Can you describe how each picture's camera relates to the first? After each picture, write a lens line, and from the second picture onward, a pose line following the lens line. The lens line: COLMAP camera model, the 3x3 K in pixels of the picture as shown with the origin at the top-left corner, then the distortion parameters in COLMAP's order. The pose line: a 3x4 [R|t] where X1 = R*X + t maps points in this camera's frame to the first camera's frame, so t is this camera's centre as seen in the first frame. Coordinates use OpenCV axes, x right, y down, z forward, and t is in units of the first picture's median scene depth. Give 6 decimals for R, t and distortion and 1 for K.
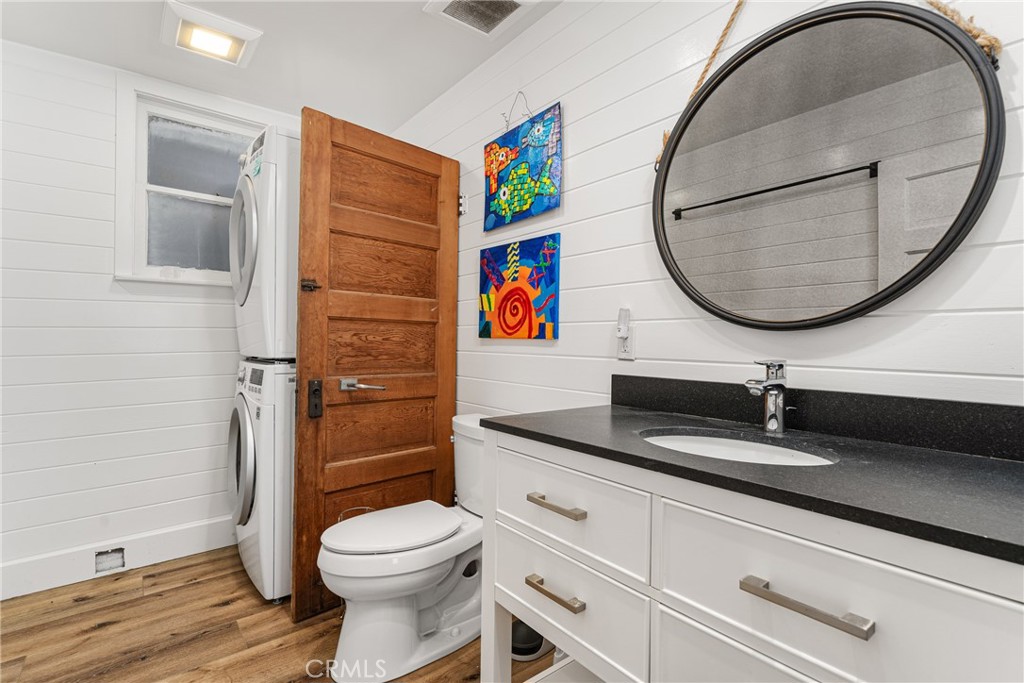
lens RADIAL K [[482.6, 0, 513.3], [0, 482.6, 339.7], [0, 0, 1]] dist [0.006385, -0.000061]
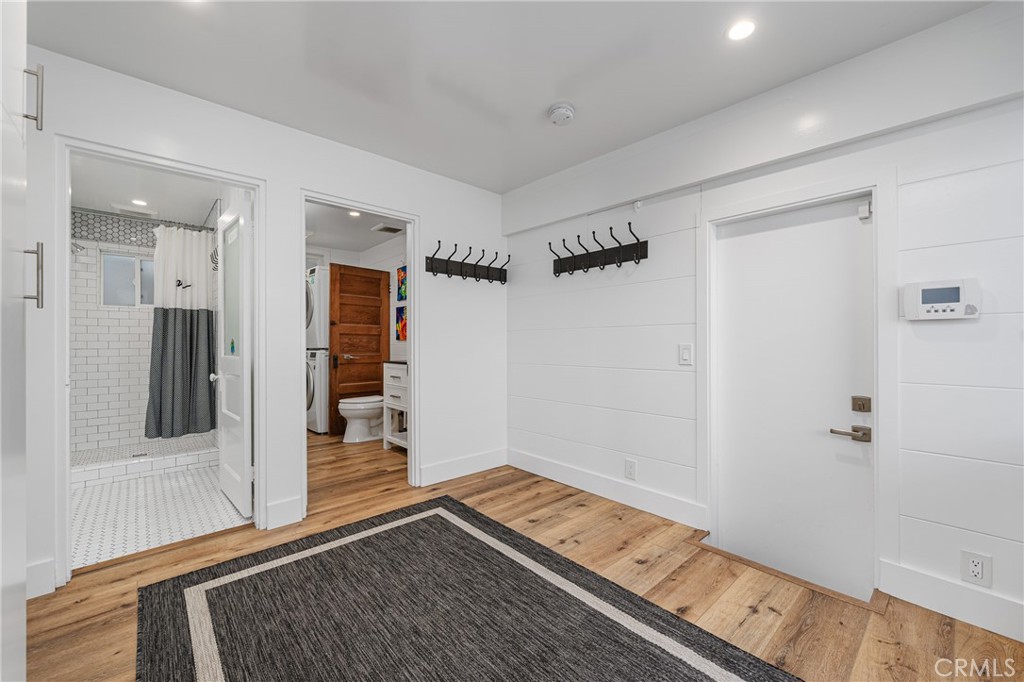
lens RADIAL K [[413.7, 0, 512.5], [0, 413.7, 341.6], [0, 0, 1]] dist [-0.002175, -0.000104]
pose [[0.998869, -0.012751, 0.045815, 0.531293], [0.012682, 0.999918, 0.001797, 0.009375], [-0.045834, -0.001214, 0.998948, -1.501244]]
